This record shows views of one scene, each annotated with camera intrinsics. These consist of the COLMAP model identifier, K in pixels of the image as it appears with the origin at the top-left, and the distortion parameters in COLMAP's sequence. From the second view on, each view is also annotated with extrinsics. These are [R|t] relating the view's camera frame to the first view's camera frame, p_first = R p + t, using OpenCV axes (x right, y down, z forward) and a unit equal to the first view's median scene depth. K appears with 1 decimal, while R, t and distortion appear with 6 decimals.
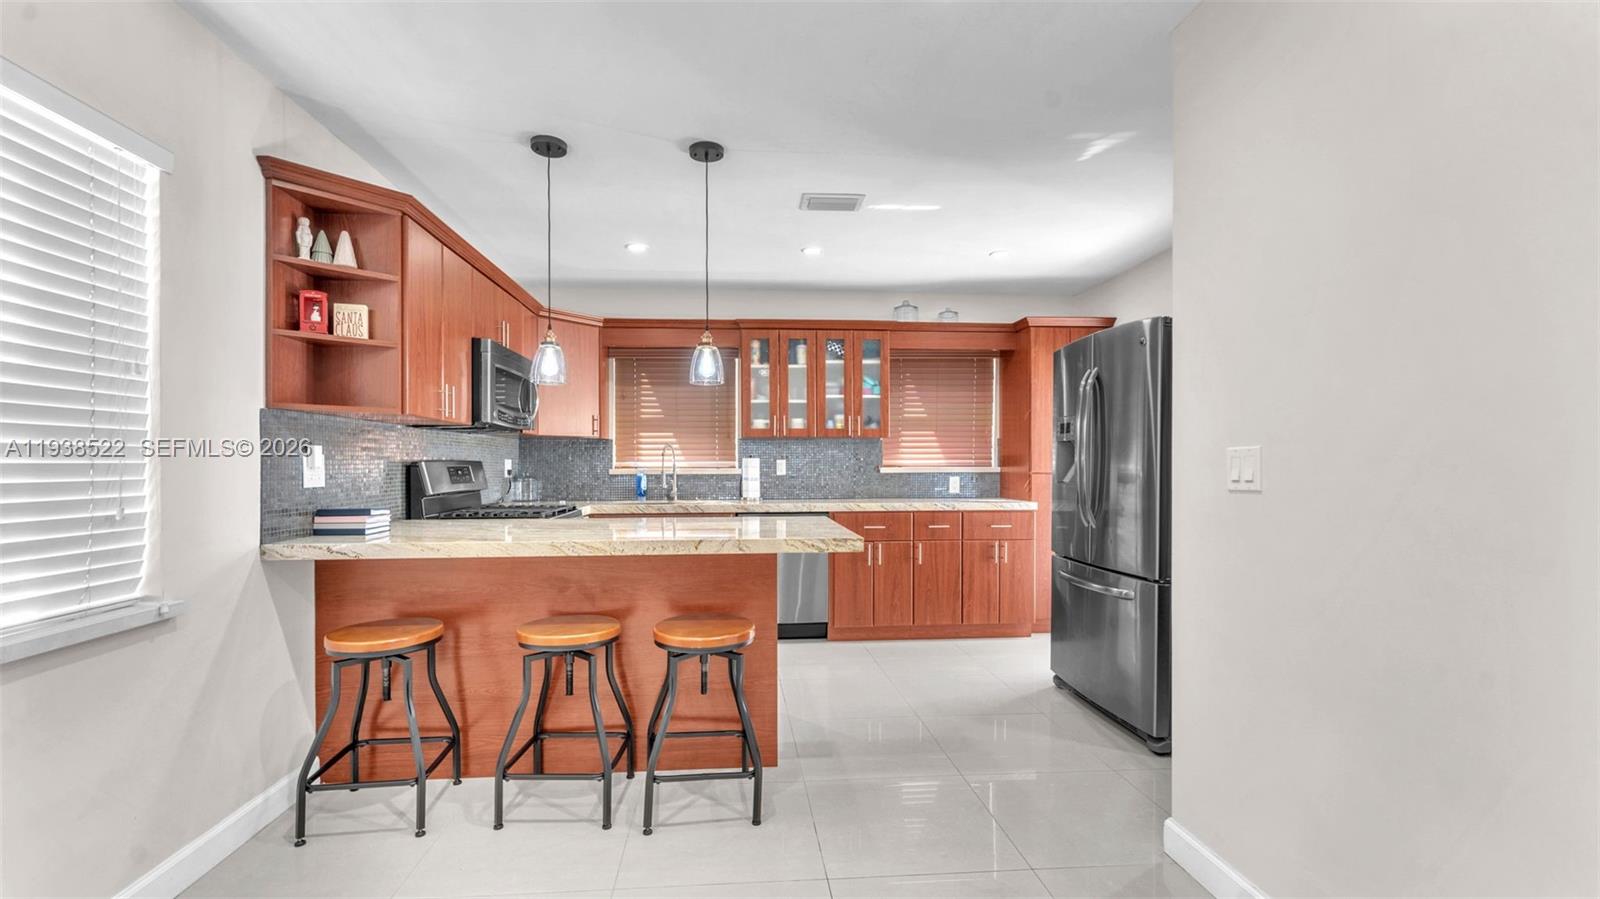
lens RADIAL K [[680.0, 0, 782.6], [0, 680.0, 466.2], [0, 0, 1]] dist [-0.000859, -0.000109]
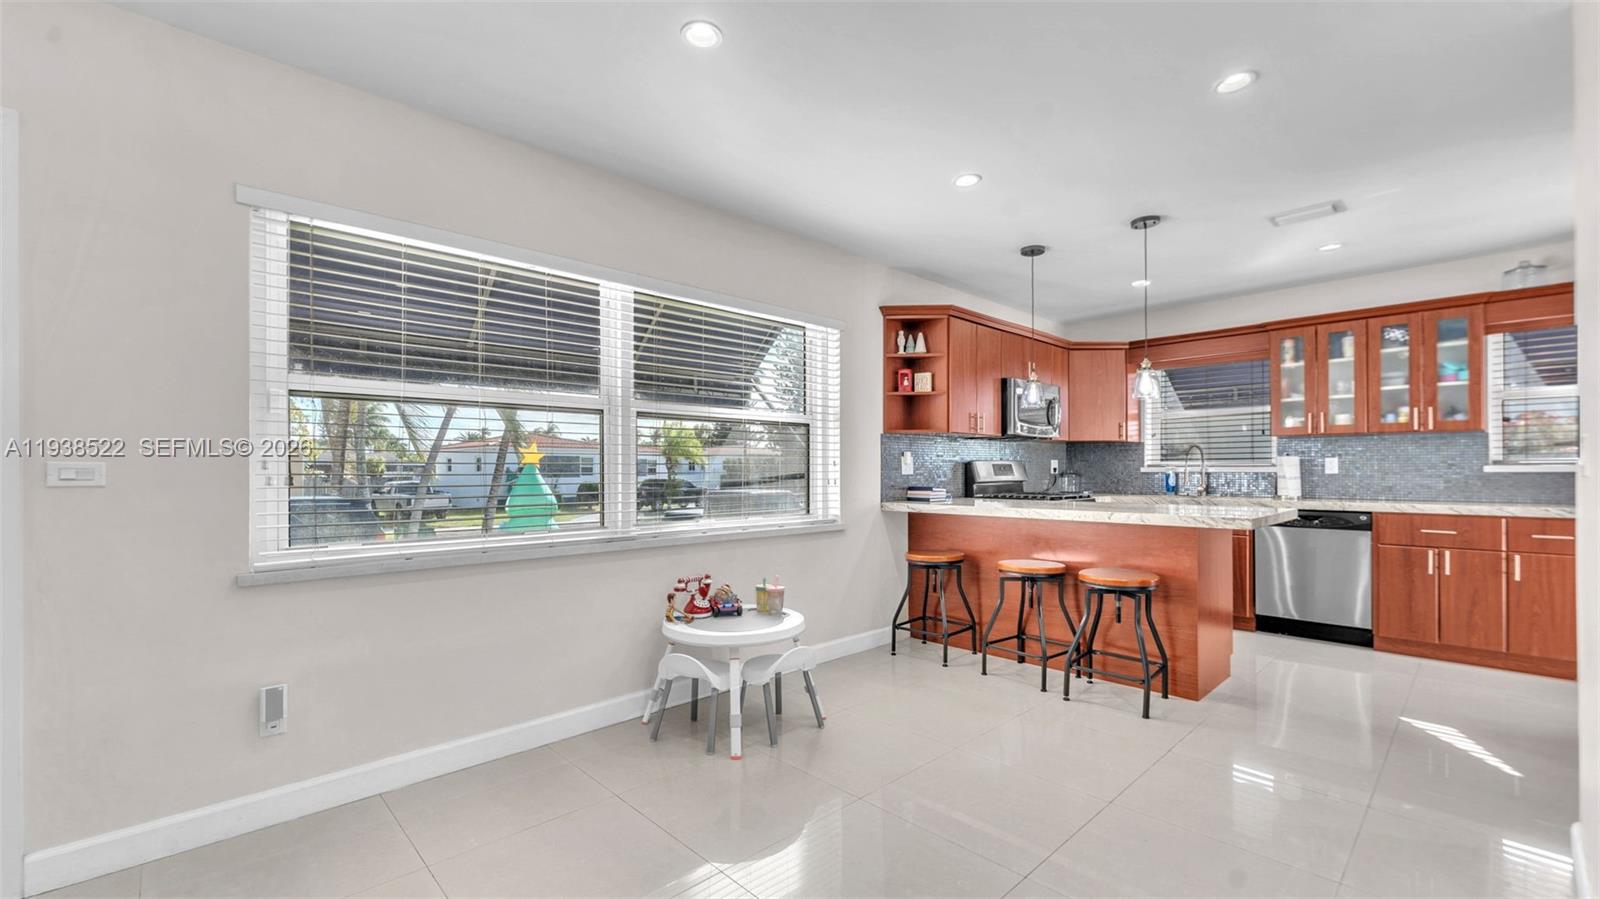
lens RADIAL K [[656.2, 0, 784.8], [0, 656.2, 470.5], [0, 0, 1]] dist [0.001035, 0.000415]
pose [[0.627305, 0.002733, -0.778769, 0.260881], [-0.002461, 0.999996, 0.001527, 0.009935], [0.778770, 0.000958, 0.627309, -0.199905]]
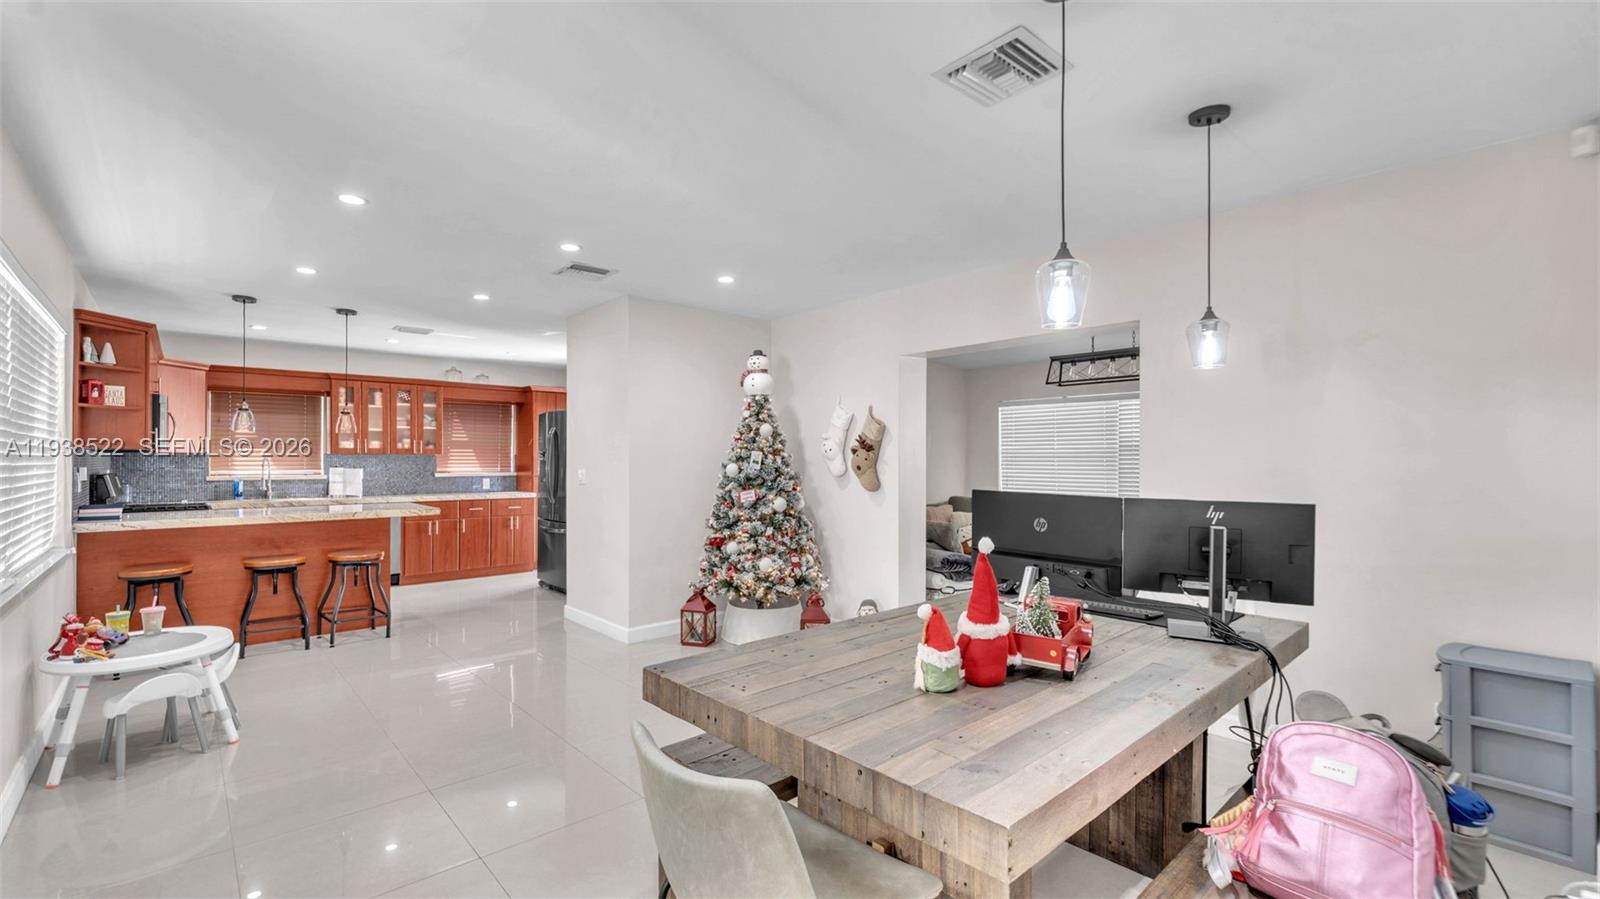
lens RADIAL K [[666.2, 0, 765.2], [0, 666.2, 461.1], [0, 0, 1]] dist [0.000415, 0.000116]
pose [[0.805973, 0.001196, 0.591952, -0.160559], [0.002429, 0.999983, -0.005328, -0.017221], [-0.591948, 0.005732, 0.805956, -0.715744]]
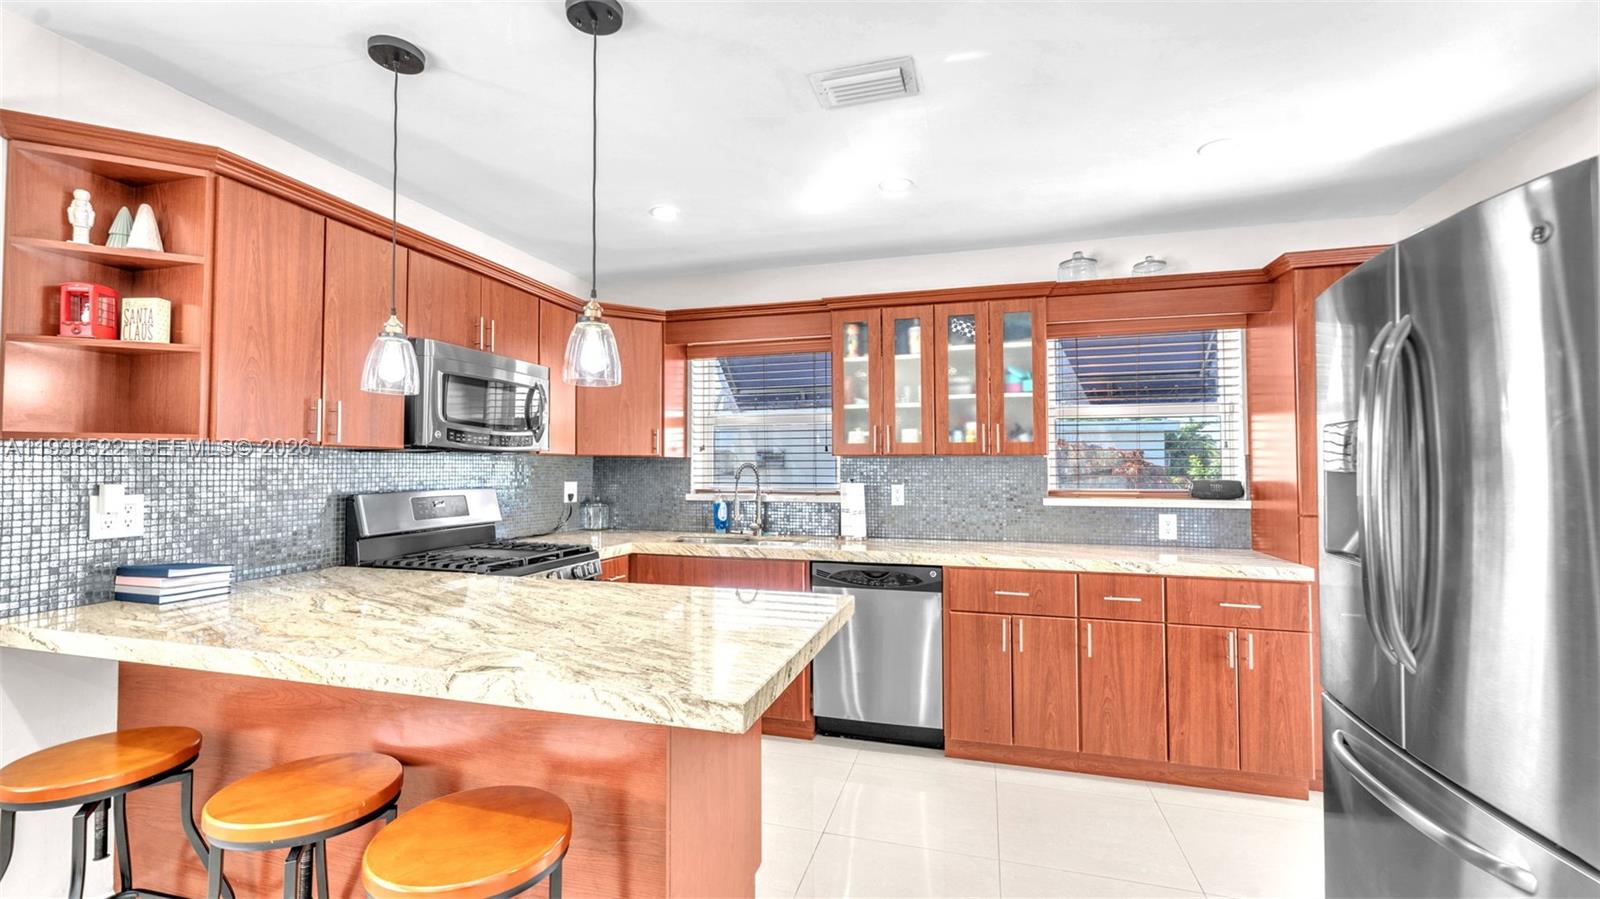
lens RADIAL K [[684.7, 0, 778.6], [0, 684.7, 444.0], [0, 0, 1]] dist [0.000890, 0.000045]
pose [[0.933992, -0.008061, -0.357203, 0.157873], [-0.006030, 0.999247, -0.038316, -0.026907], [0.357243, 0.037941, 0.933241, 0.289535]]
